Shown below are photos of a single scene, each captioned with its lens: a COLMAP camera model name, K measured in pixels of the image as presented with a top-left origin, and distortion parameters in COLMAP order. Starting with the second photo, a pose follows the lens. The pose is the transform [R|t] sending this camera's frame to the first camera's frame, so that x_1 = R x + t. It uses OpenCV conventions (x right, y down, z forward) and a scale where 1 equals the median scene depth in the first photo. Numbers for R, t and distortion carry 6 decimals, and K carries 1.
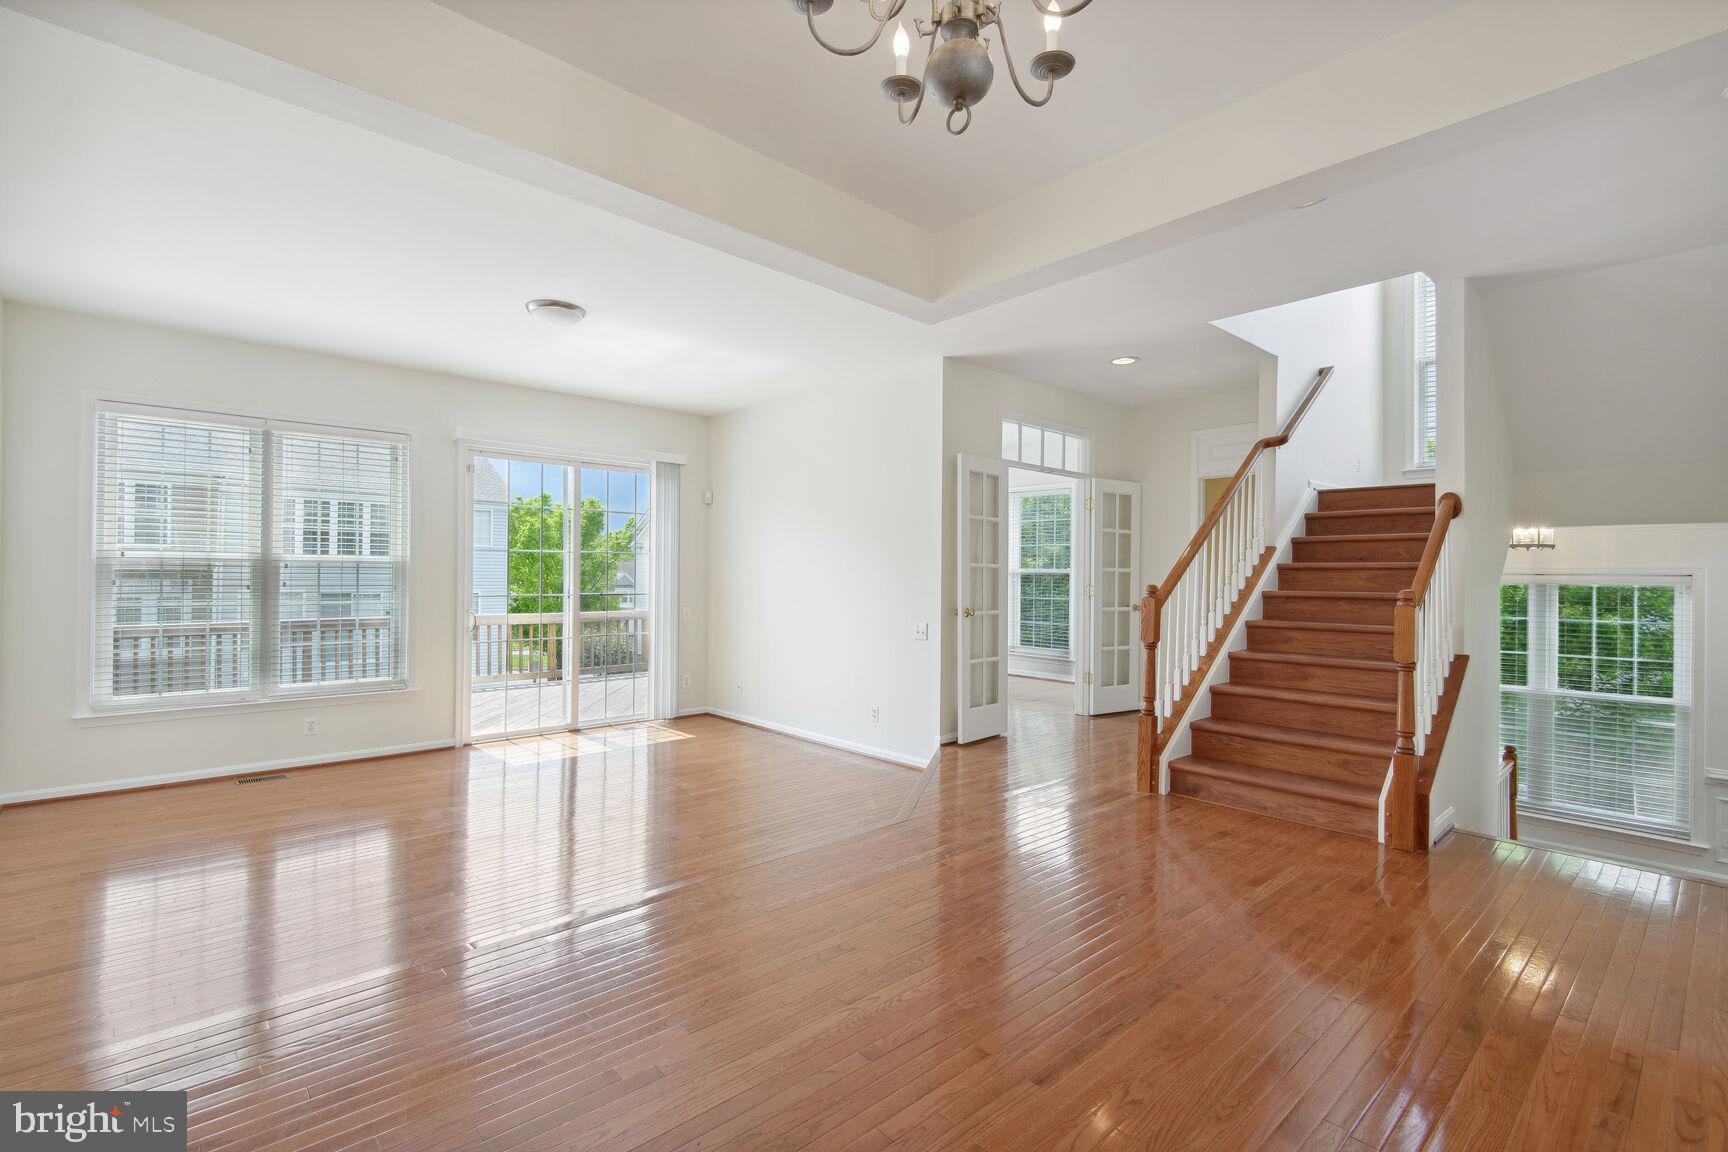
lens RADIAL K [[774.1, 0, 853.6], [0, 774.1, 563.7], [0, 0, 1]] dist [0.008695, -0.010488]
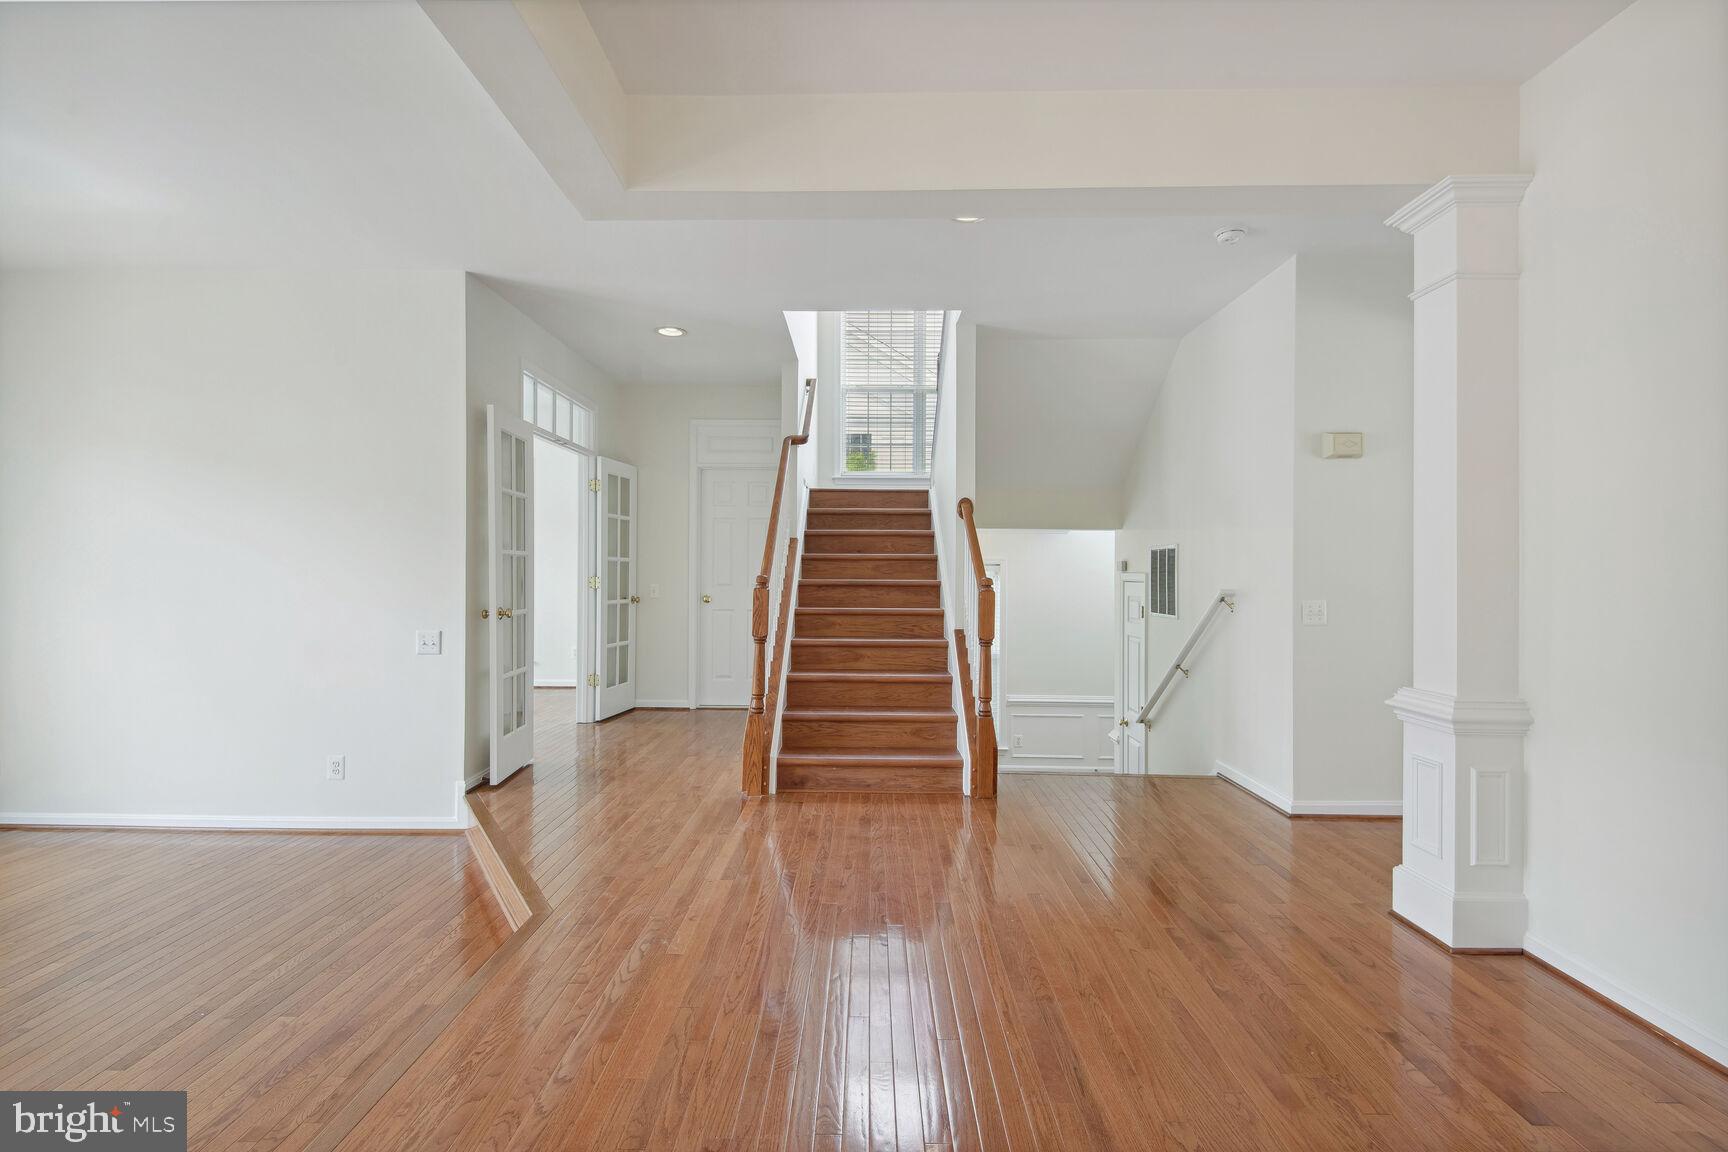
lens RADIAL K [[774.1, 0, 853.6], [0, 774.1, 563.7], [0, 0, 1]] dist [0.008695, -0.010488]
pose [[0.674481, 0.002527, 0.738287, -0.188328], [-0.011085, 0.999916, 0.006705, 0.005082], [-0.738209, -0.012706, 0.674453, 0.224408]]
